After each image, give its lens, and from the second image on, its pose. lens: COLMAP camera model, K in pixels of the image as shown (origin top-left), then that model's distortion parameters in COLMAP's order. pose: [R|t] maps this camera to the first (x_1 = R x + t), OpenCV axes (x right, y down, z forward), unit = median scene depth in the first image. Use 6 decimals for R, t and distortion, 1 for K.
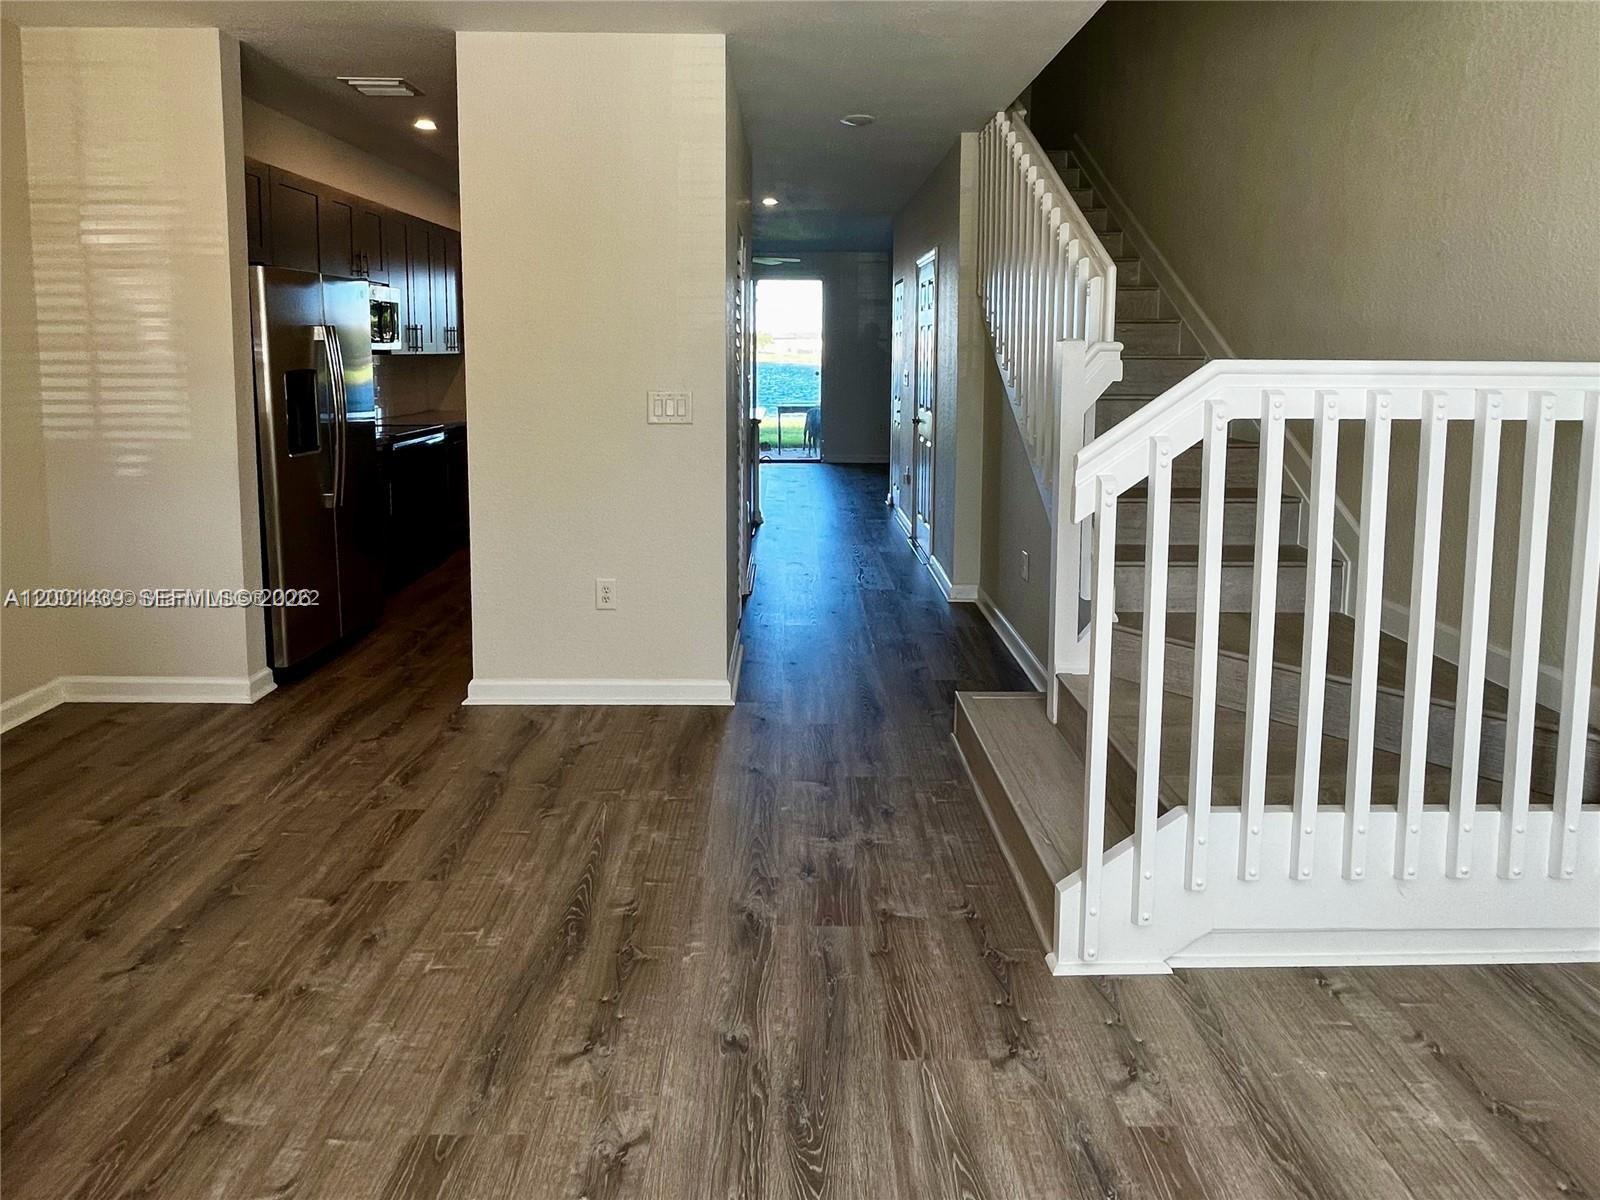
lens RADIAL K [[887.6, 0, 799.2], [0, 887.6, 419.1], [0, 0, 1]] dist [-0.002077, -0.000326]
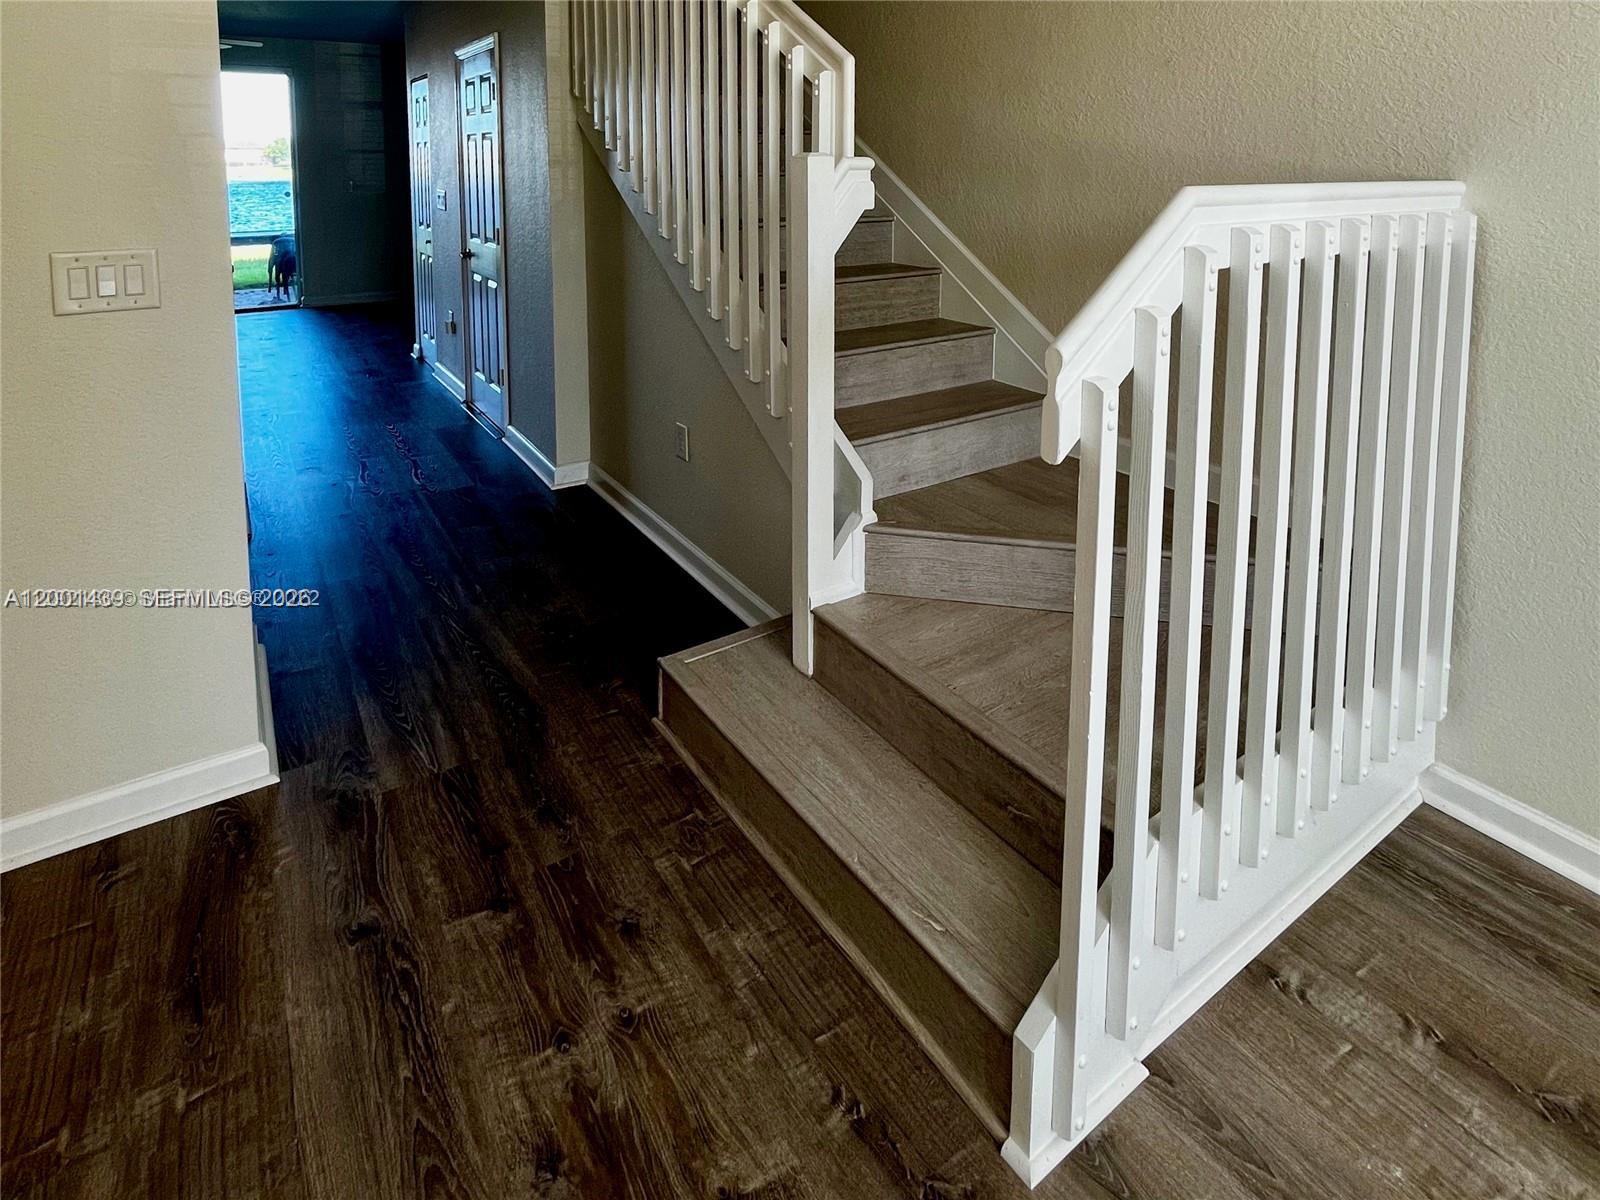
lens RADIAL K [[884.1, 0, 807.6], [0, 884.1, 238.5], [0, 0, 1]] dist [-0.002422, -0.000850]
pose [[0.834699, -0.051773, 0.548268, -0.103747], [0.046347, 0.998643, 0.023742, -0.039142], [-0.548753, 0.005594, 0.835966, 0.408290]]
